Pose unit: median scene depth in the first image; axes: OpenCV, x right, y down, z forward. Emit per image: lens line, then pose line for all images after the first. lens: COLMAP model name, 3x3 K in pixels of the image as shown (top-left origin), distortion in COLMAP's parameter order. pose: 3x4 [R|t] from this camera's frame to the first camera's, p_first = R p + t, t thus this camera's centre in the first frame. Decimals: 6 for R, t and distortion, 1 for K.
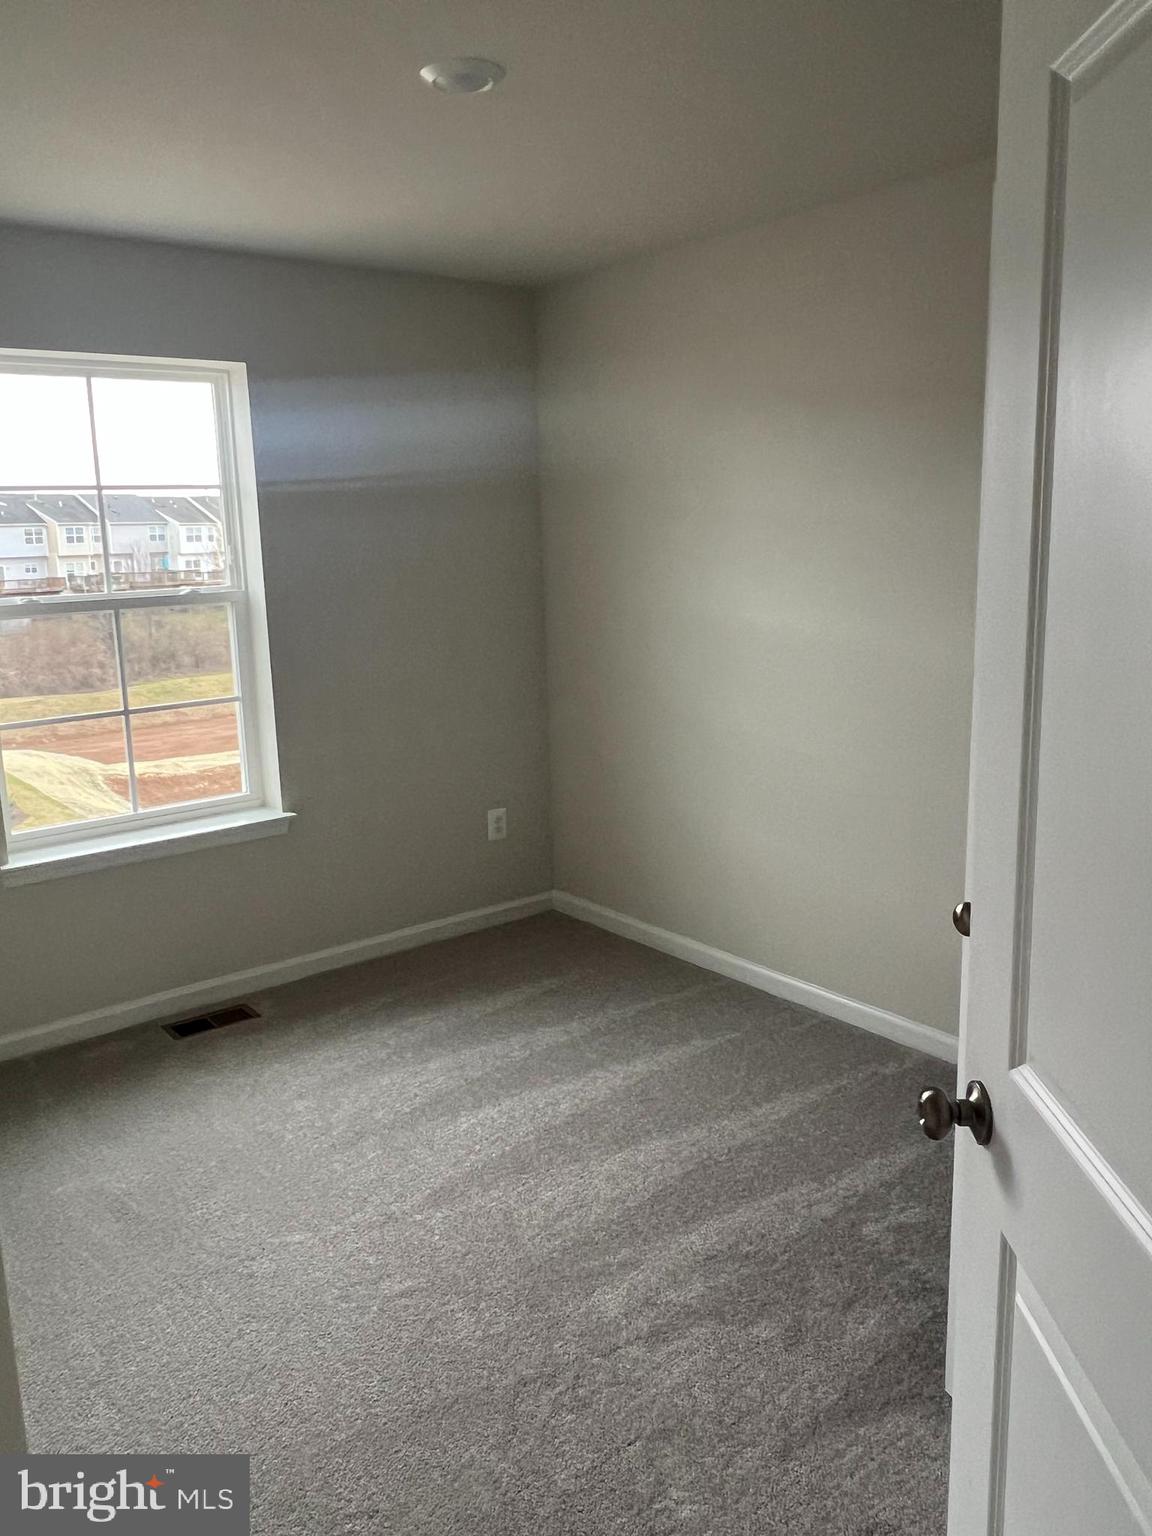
lens RADIAL K [[1191.1, 0, 576.0], [0, 1191.1, 768.0], [0, 0, 1]] dist [-0.004427, 0.000005]
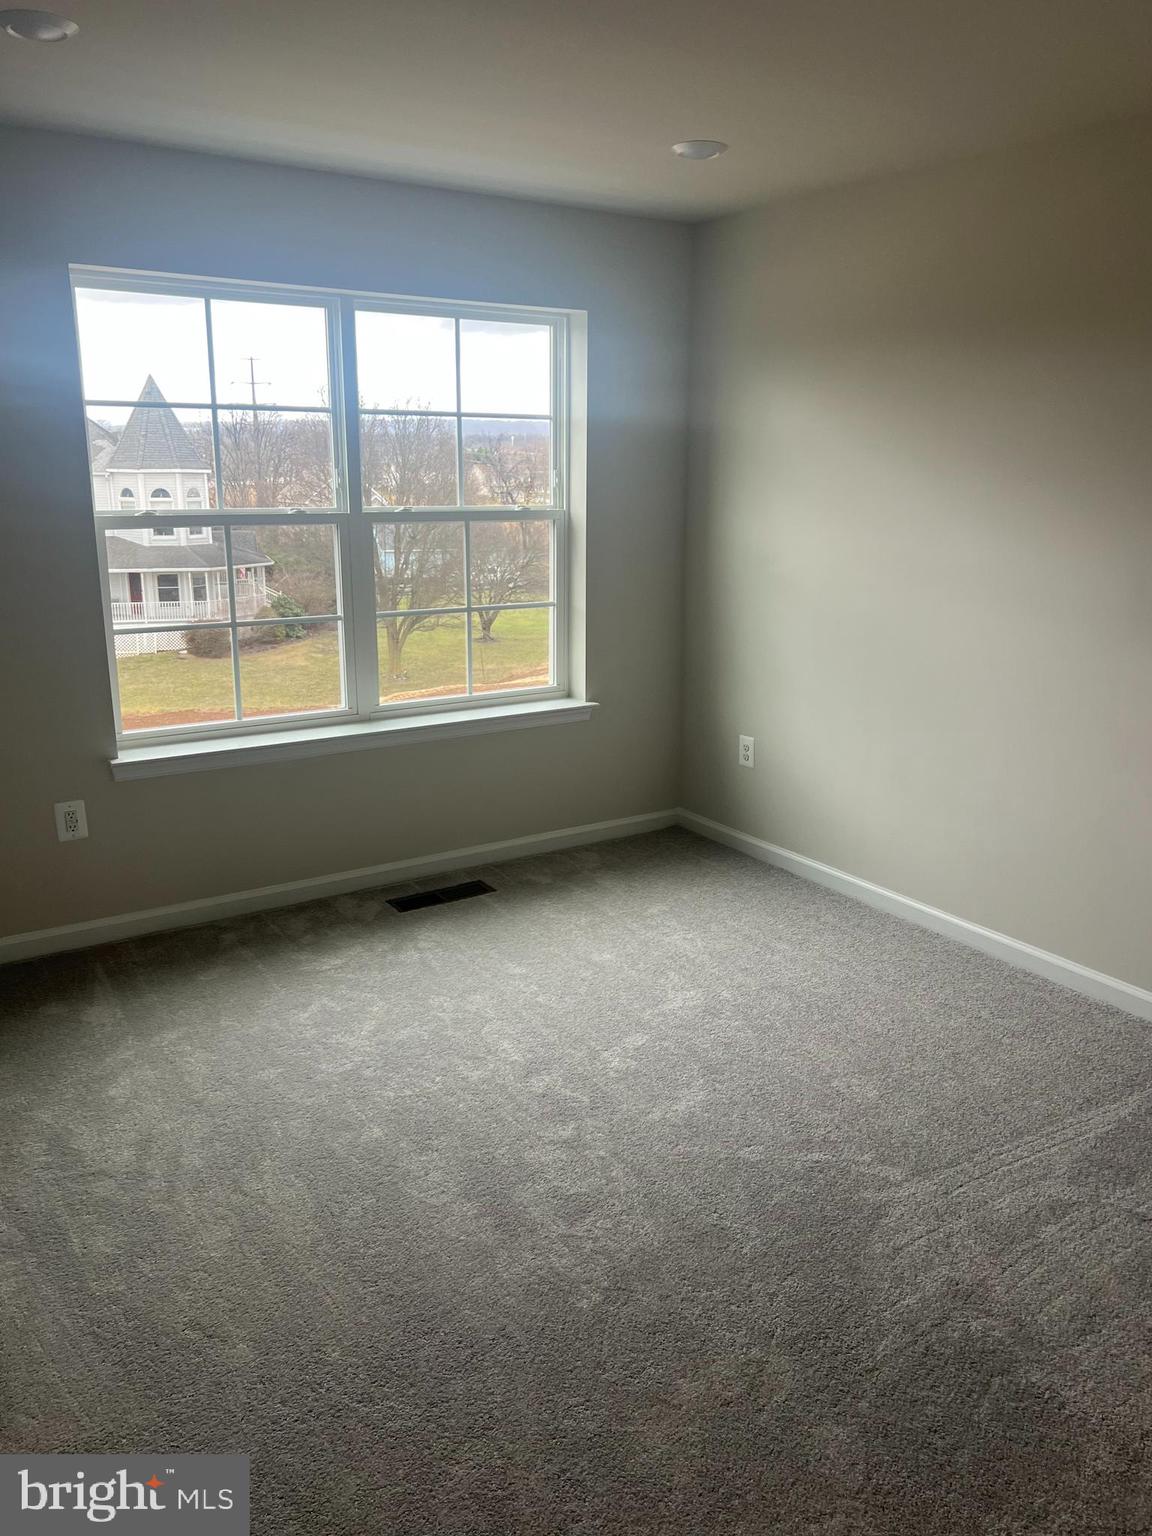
lens RADIAL K [[1151.5, 0, 576.0], [0, 1151.5, 768.0], [0, 0, 1]] dist [0.019508, -0.006533]
pose [[0.996846, 0.064584, -0.046114, -0.198735], [-0.061901, 0.996429, 0.057418, 0.037109], [0.049658, -0.054383, 0.997285, -0.135521]]
